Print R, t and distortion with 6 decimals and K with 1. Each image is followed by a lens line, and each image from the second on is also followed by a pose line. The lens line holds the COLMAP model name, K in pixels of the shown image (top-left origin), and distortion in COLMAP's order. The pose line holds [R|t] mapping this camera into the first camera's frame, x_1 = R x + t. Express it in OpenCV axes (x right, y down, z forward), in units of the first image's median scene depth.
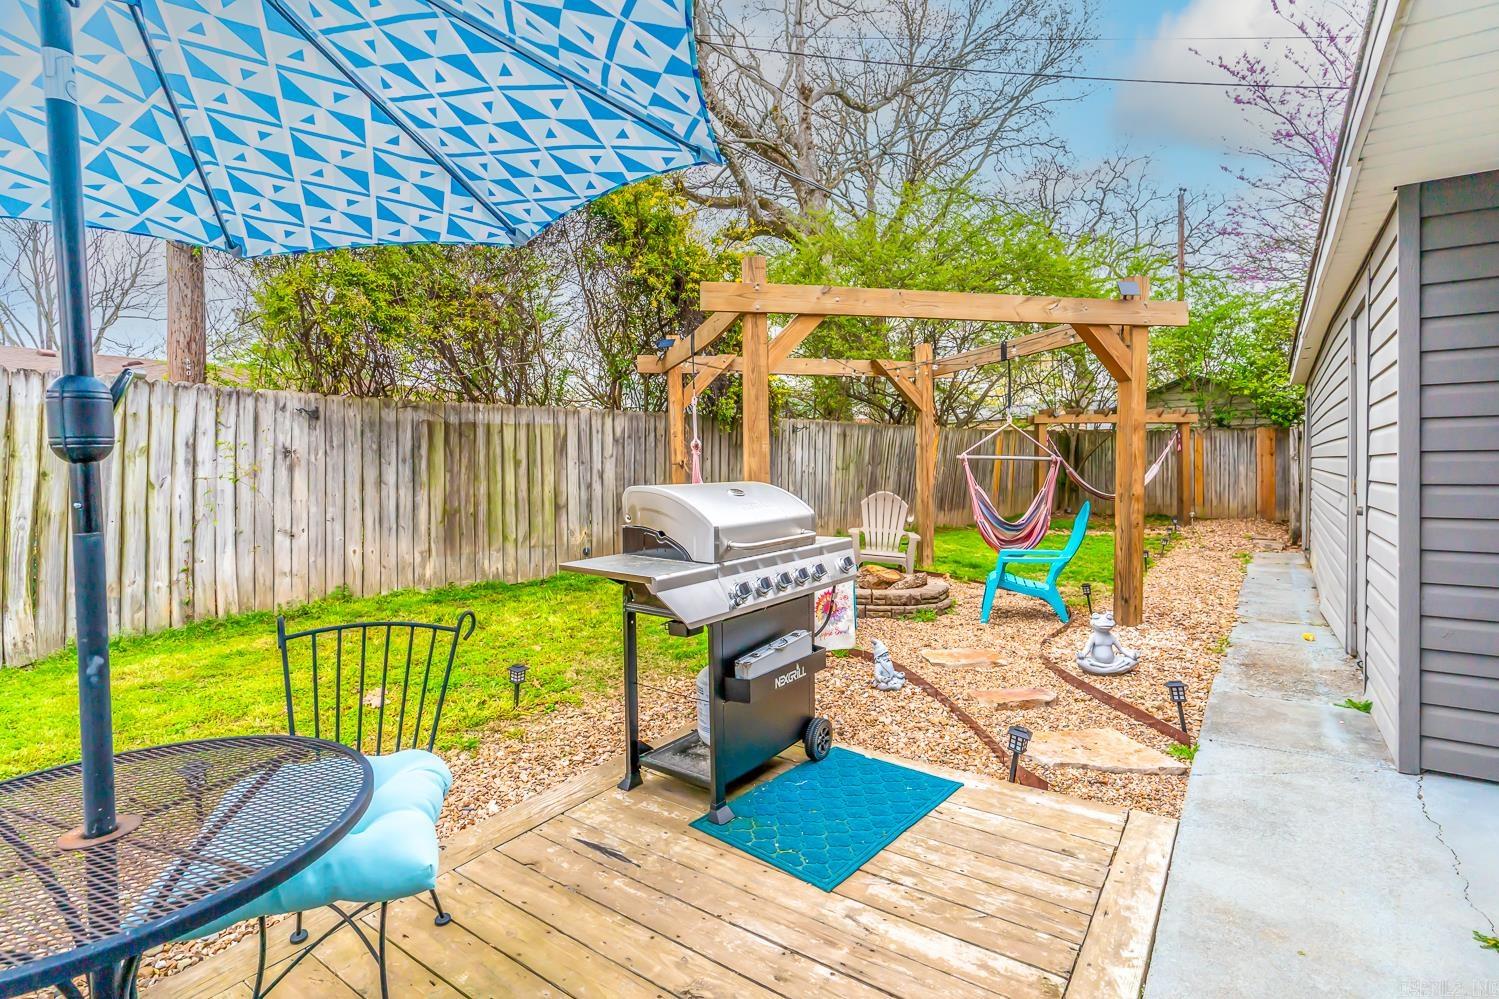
lens RADIAL K [[722.7, 0, 745.4], [0, 722.7, 465.2], [0, 0, 1]] dist [0.000641, 0.000168]
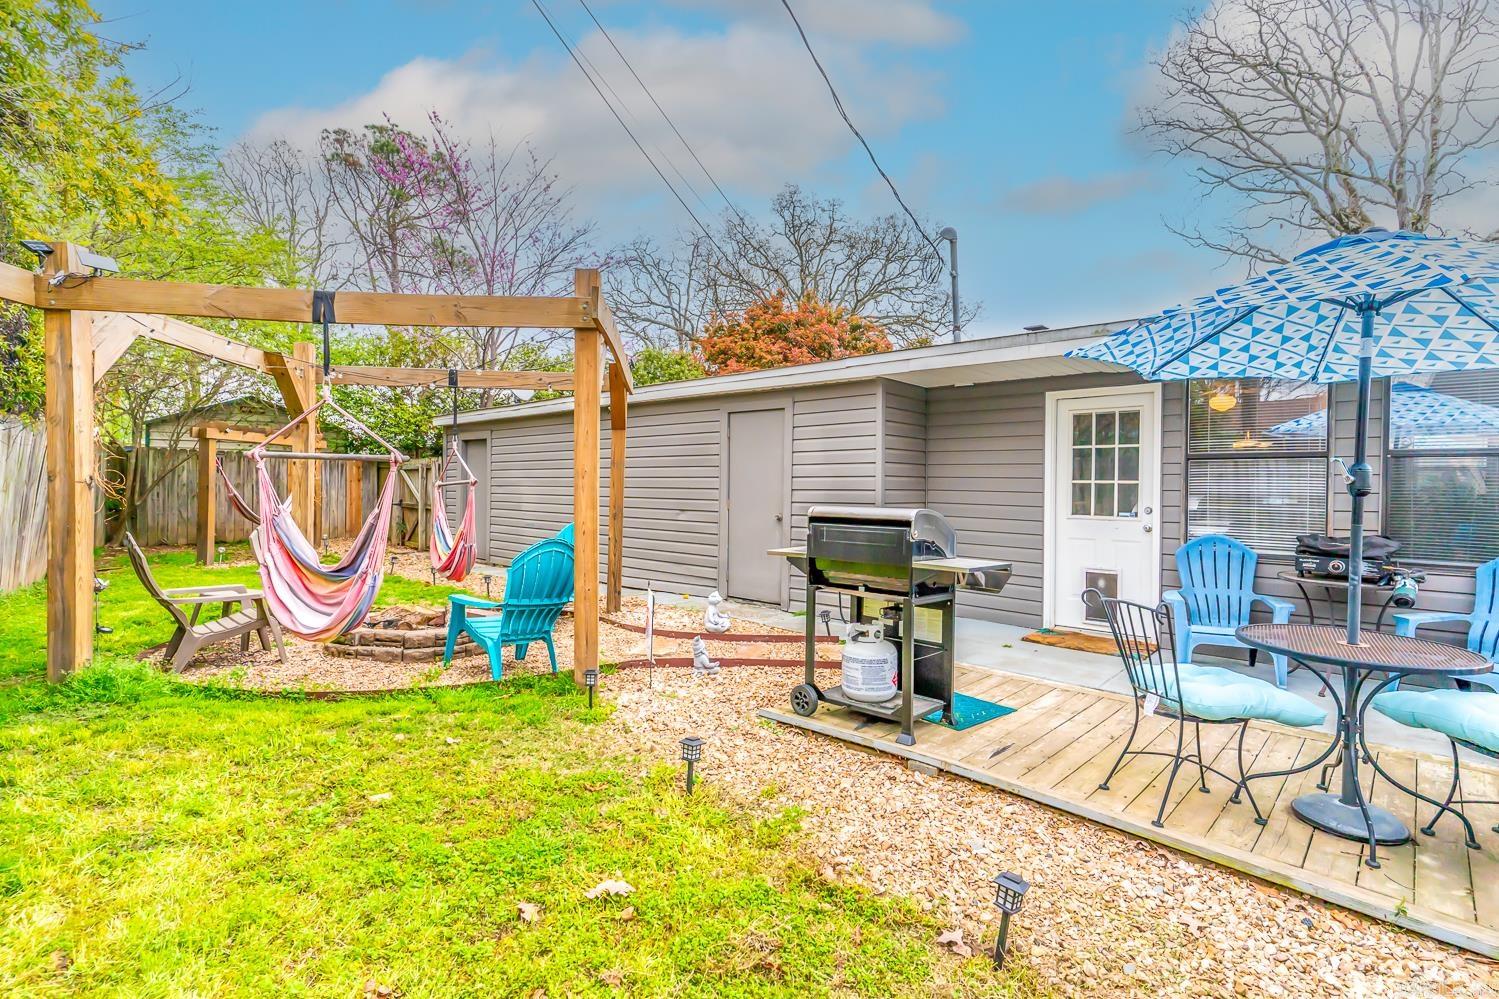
lens RADIAL K [[722.7, 0, 746.4], [0, 722.7, 497.3], [0, 0, 1]] dist [0.000641, 0.000168]
pose [[0.149906, -0.009662, 0.988653, -1.747935], [-0.002842, 0.999944, 0.010203, -0.007423], [-0.988696, -0.004340, 0.149870, 1.296166]]
